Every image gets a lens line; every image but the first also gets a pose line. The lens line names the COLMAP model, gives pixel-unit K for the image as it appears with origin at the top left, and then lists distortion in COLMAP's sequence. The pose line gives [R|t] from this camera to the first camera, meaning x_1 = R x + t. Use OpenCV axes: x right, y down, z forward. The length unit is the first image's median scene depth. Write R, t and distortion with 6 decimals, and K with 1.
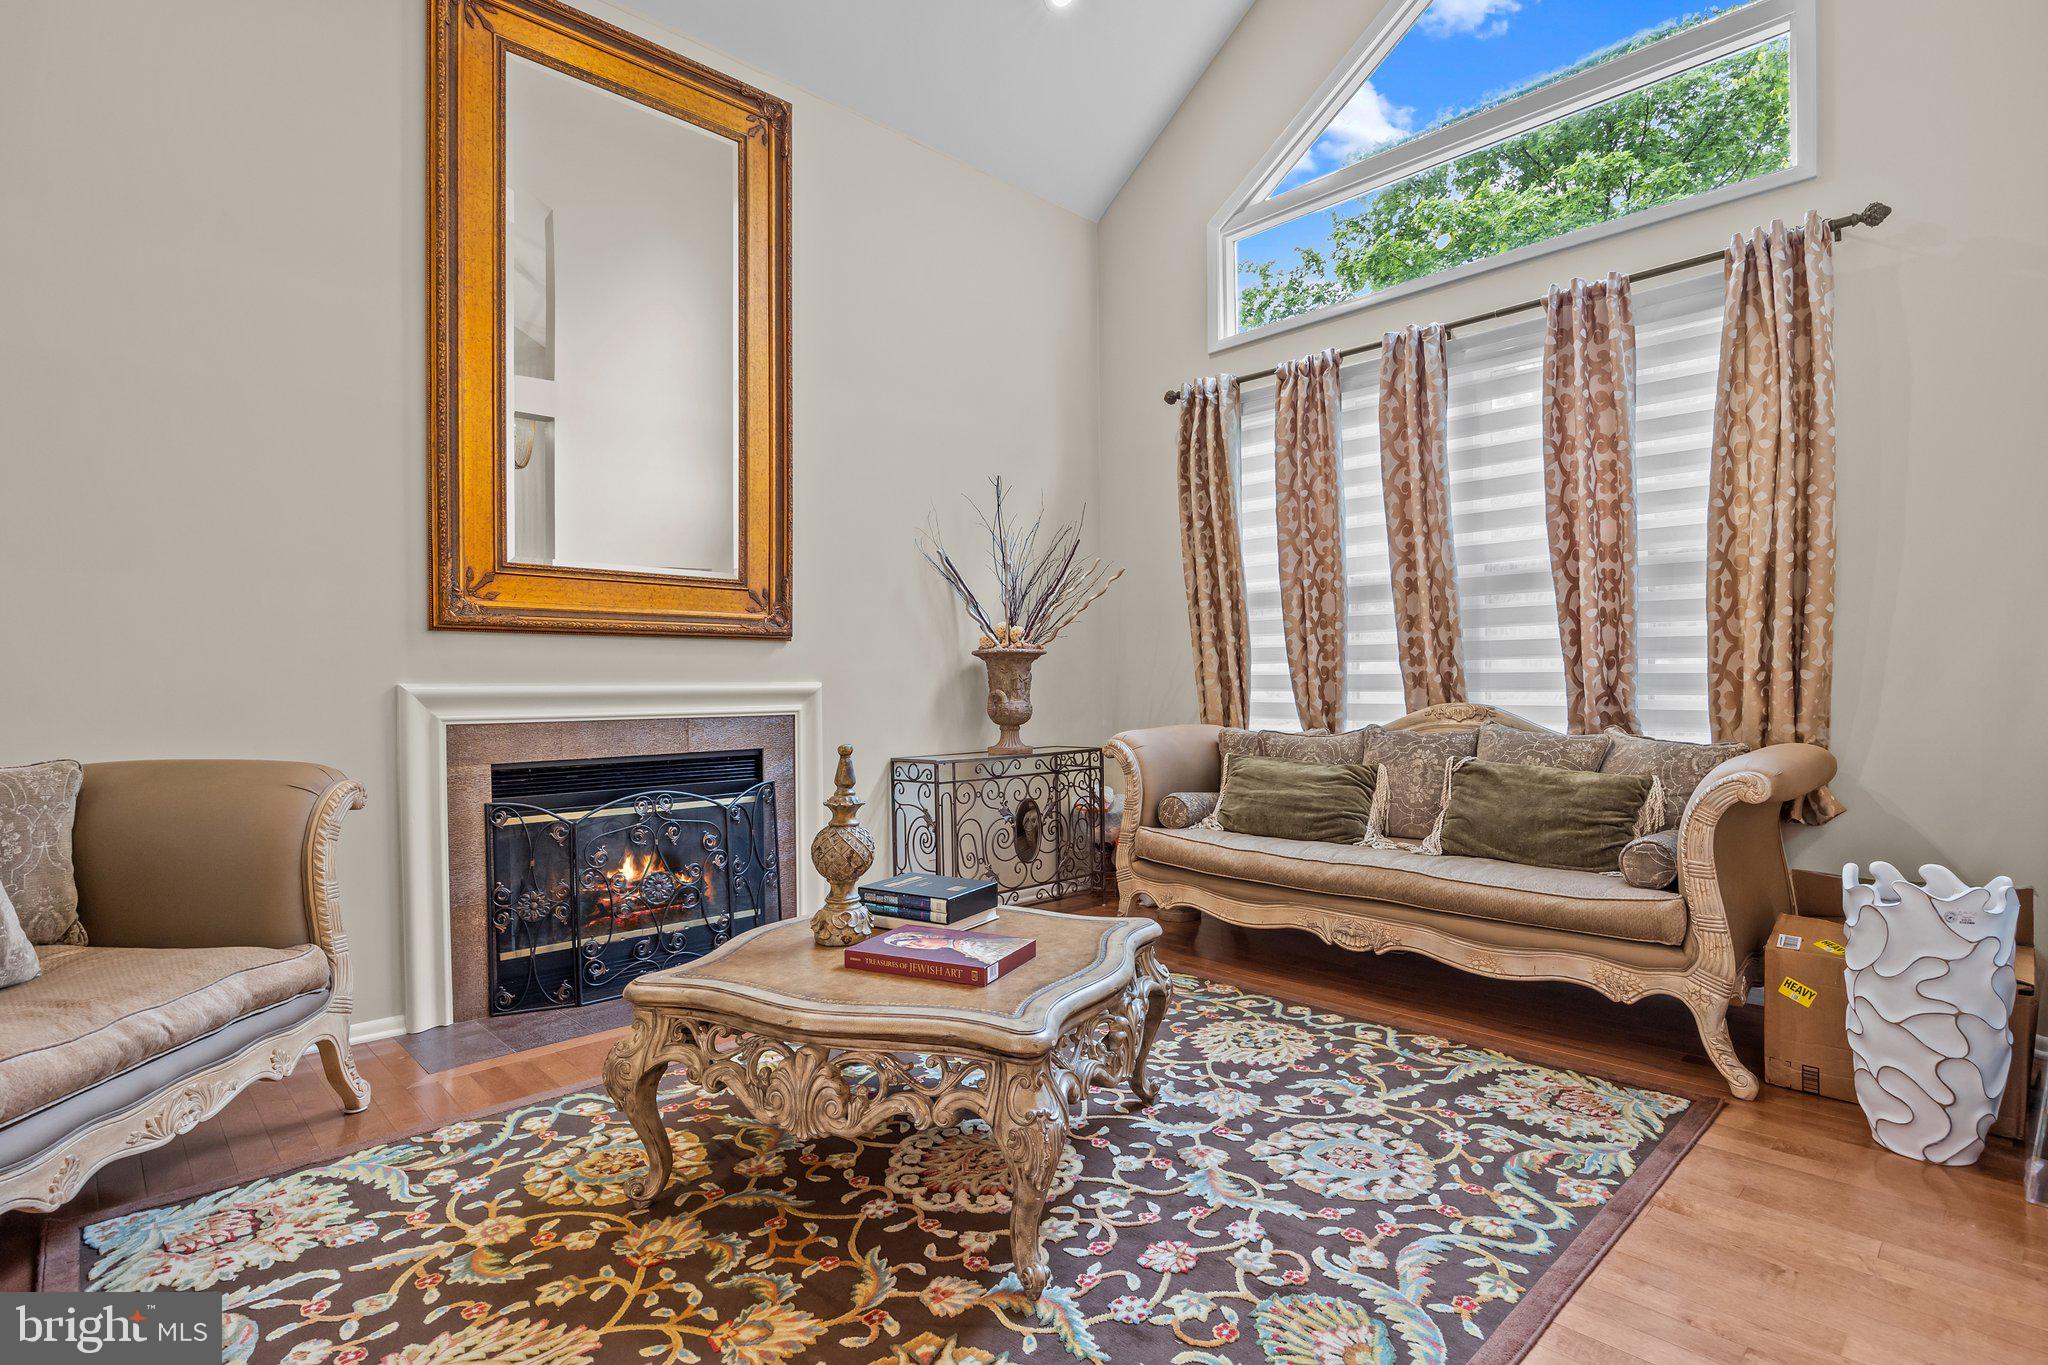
lens RADIAL K [[1016.0, 0, 1029.3], [0, 1016.0, 696.4], [0, 0, 1]] dist [-0.012426, 0.001940]
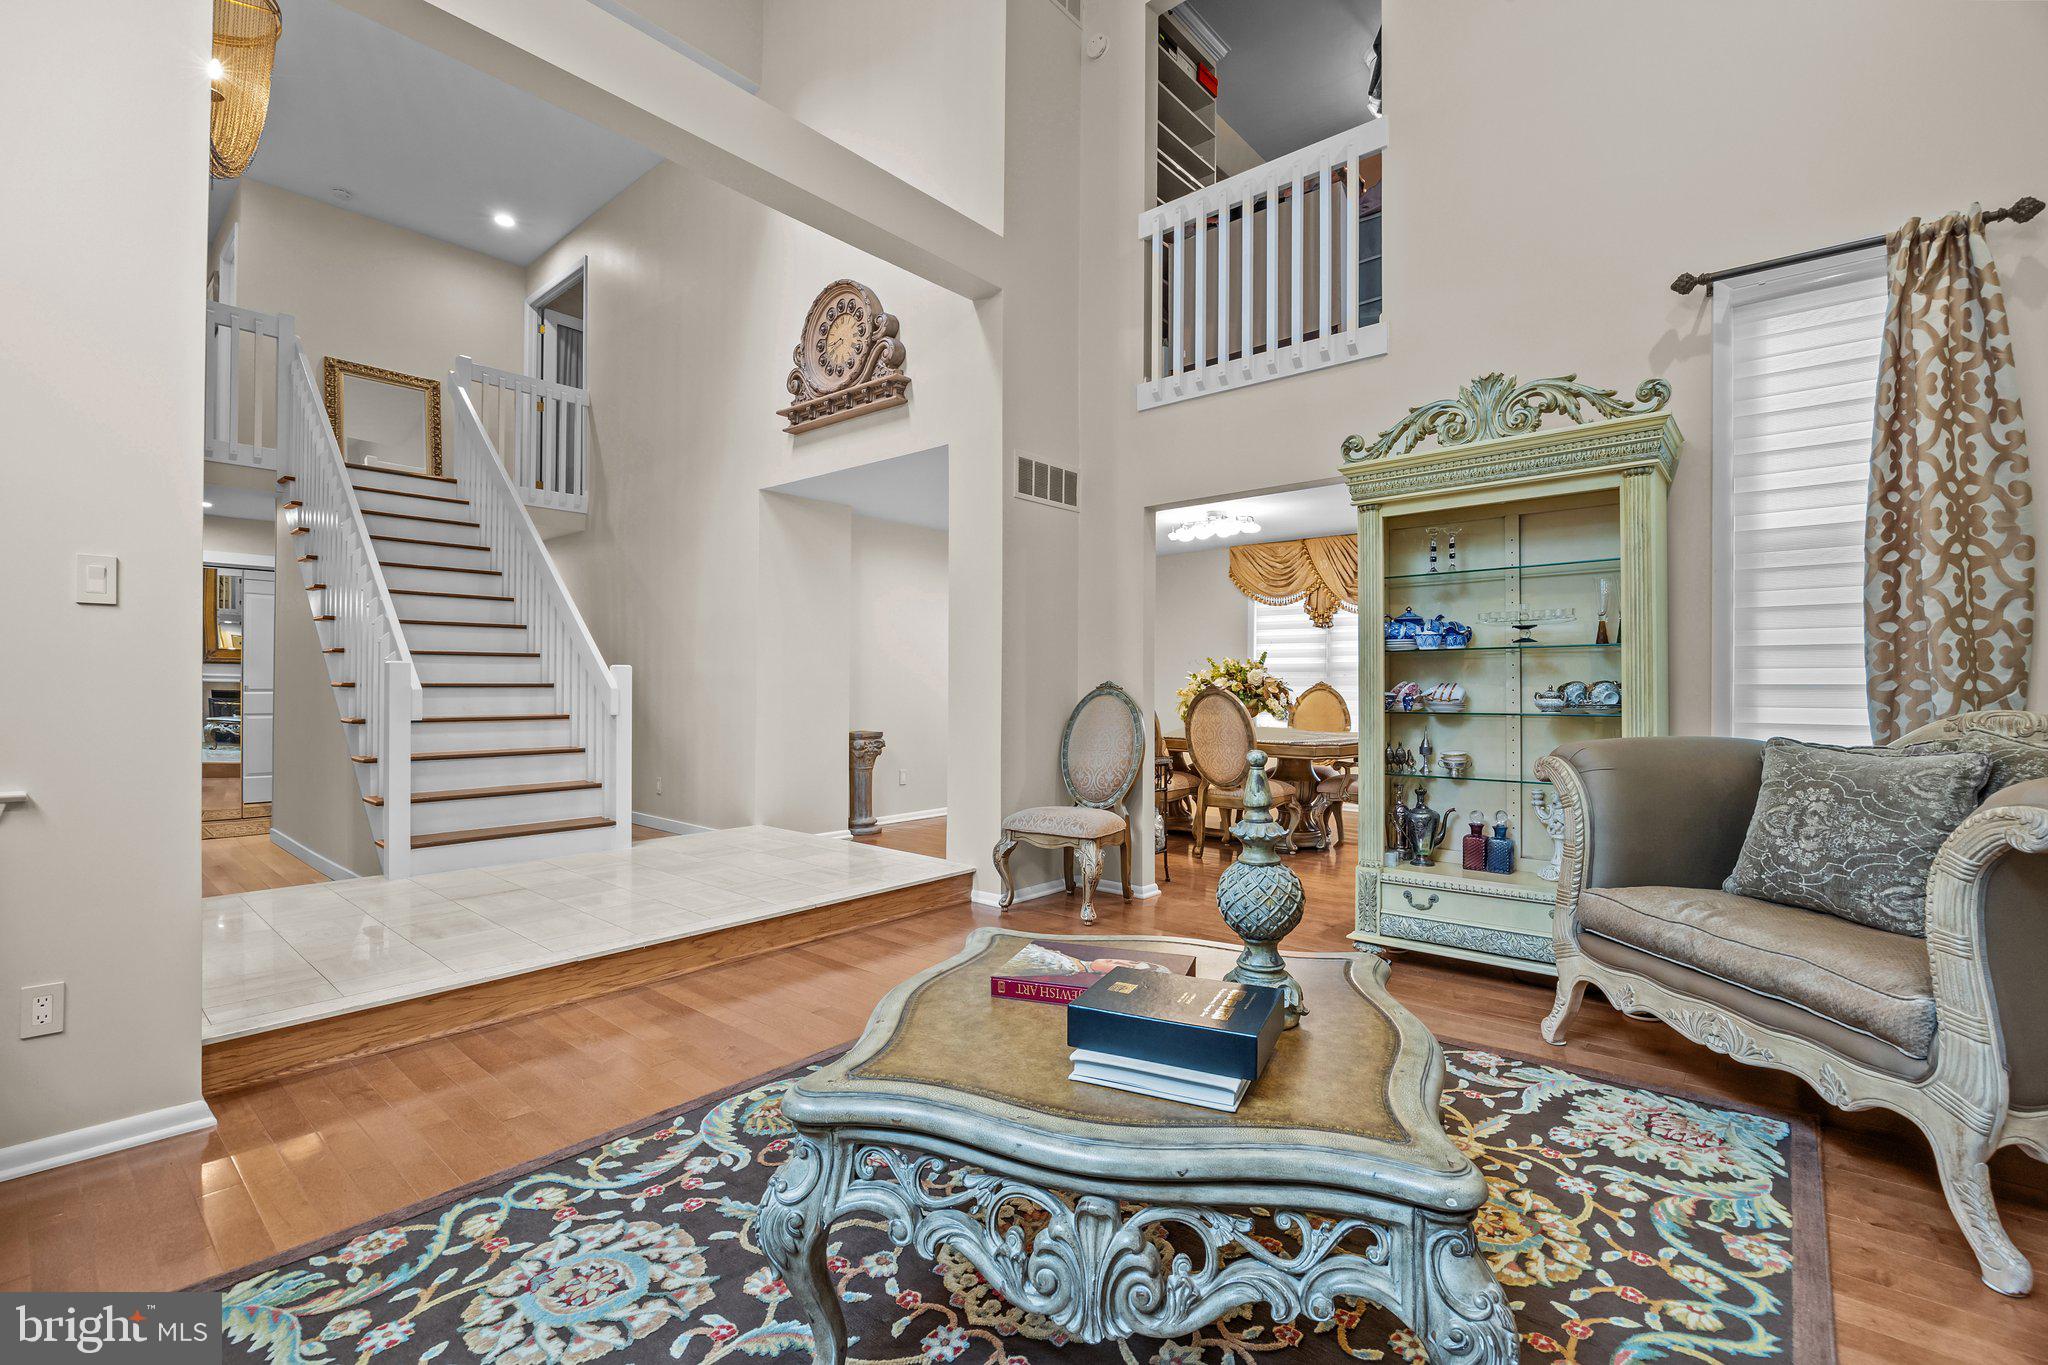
lens RADIAL K [[895.6, 0, 1031.4], [0, 895.6, 671.5], [0, 0, 1]] dist [-0.014116, 0.000557]
pose [[-0.994723, 0.005527, -0.102446, 0.034838], [0.005429, 0.999984, 0.001234, -0.008290], [0.102451, 0.000671, -0.994738, 1.253318]]
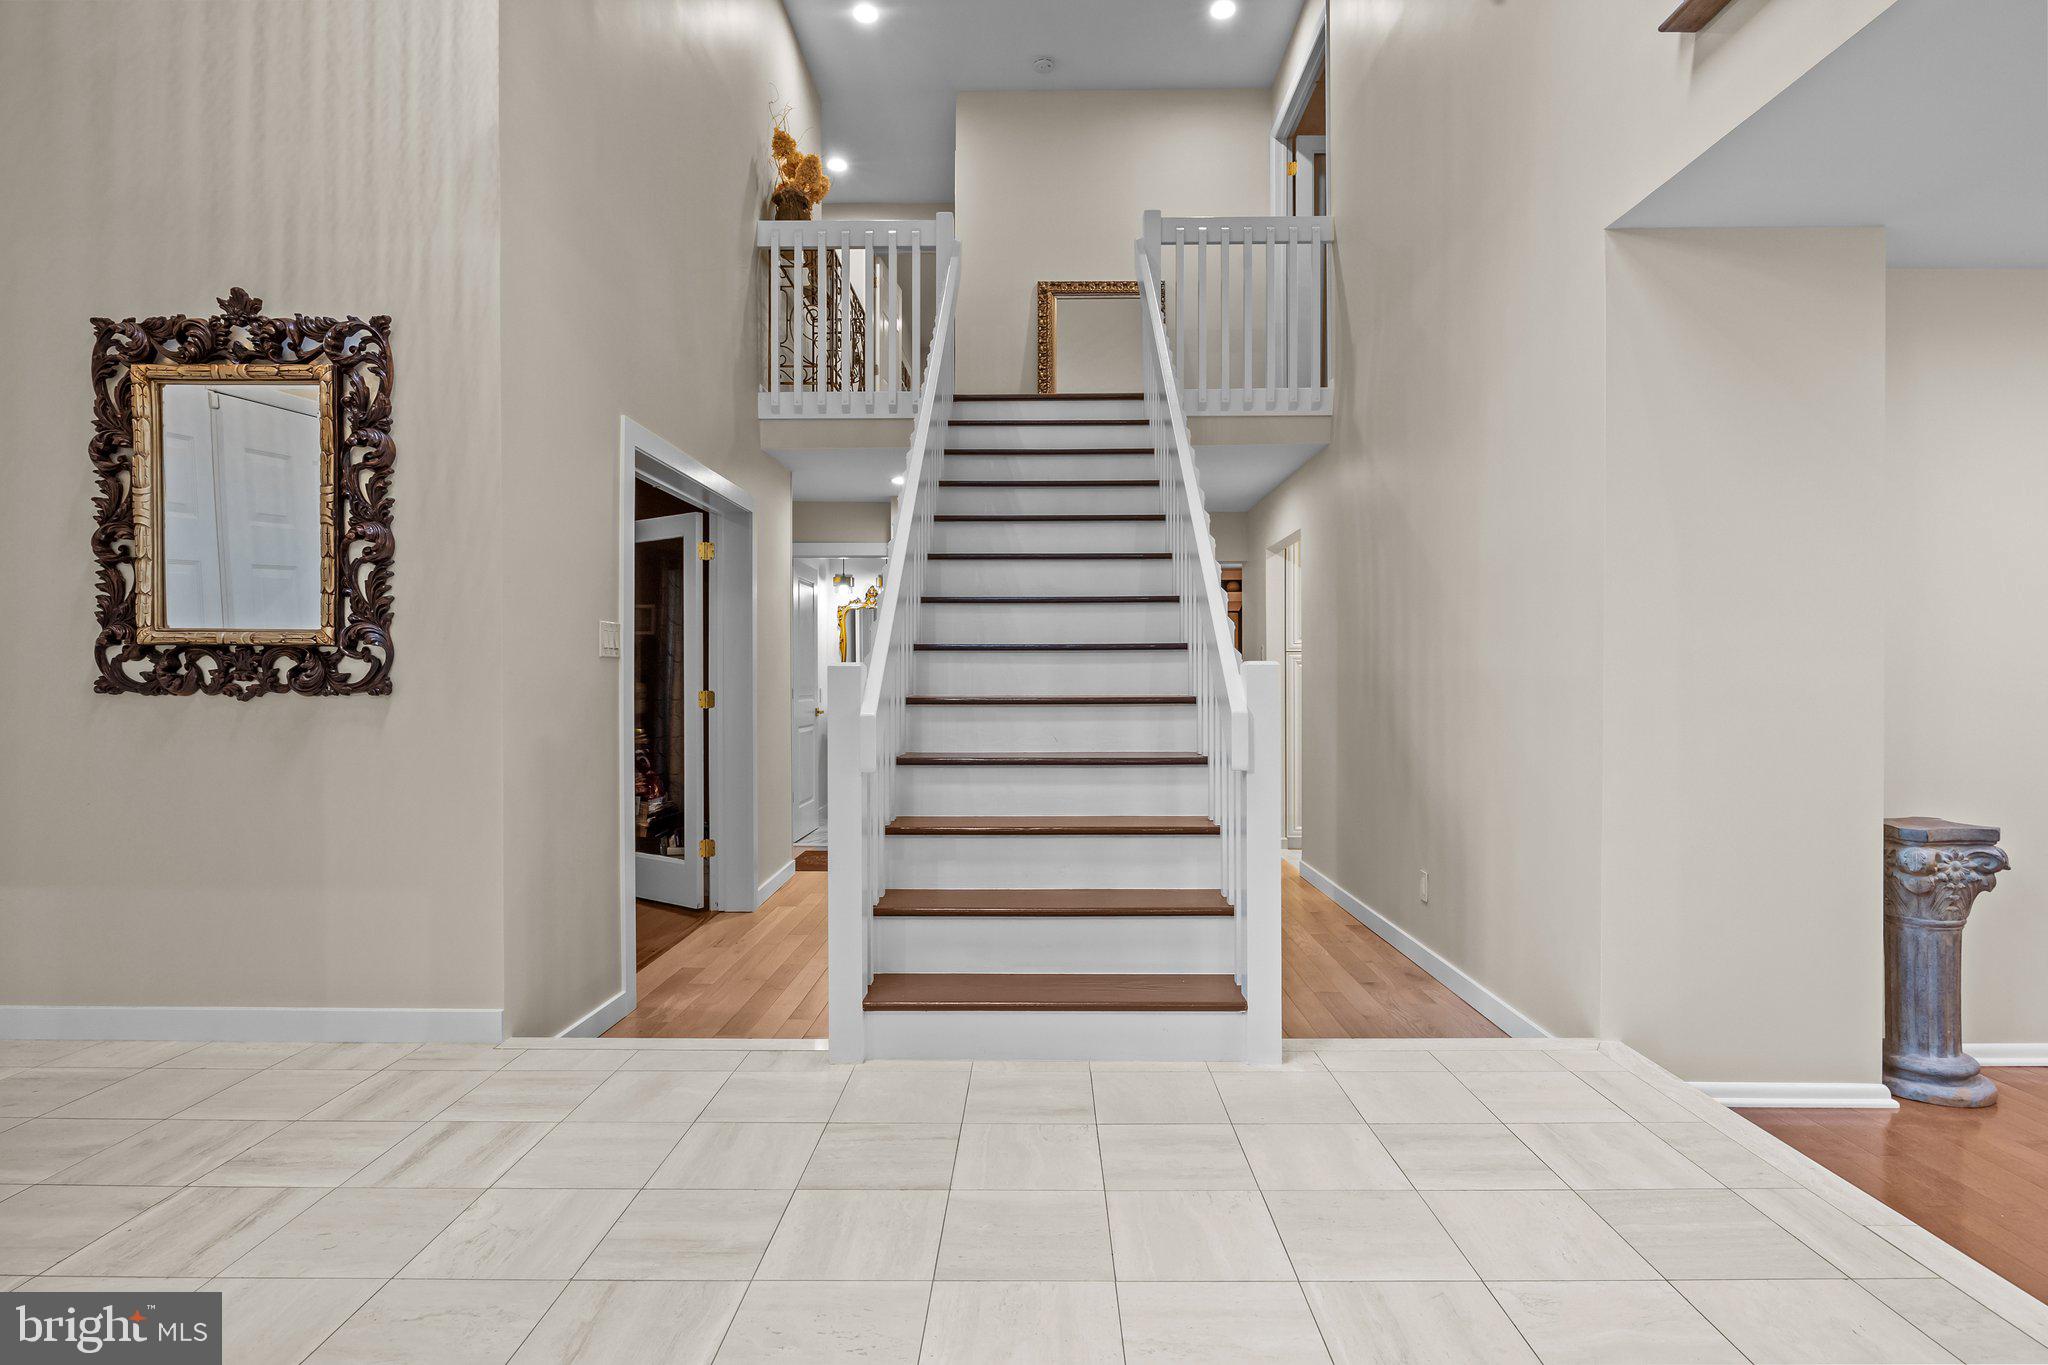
lens RADIAL K [[1016.0, 0, 1036.6], [0, 1016.0, 684.8], [0, 0, 1]] dist [-0.012426, 0.001940]
pose [[-0.712711, 0.010300, 0.701382, 0.147614], [0.020856, 0.999761, 0.006511, -0.009301], [-0.701148, 0.019269, -0.712756, 0.326081]]
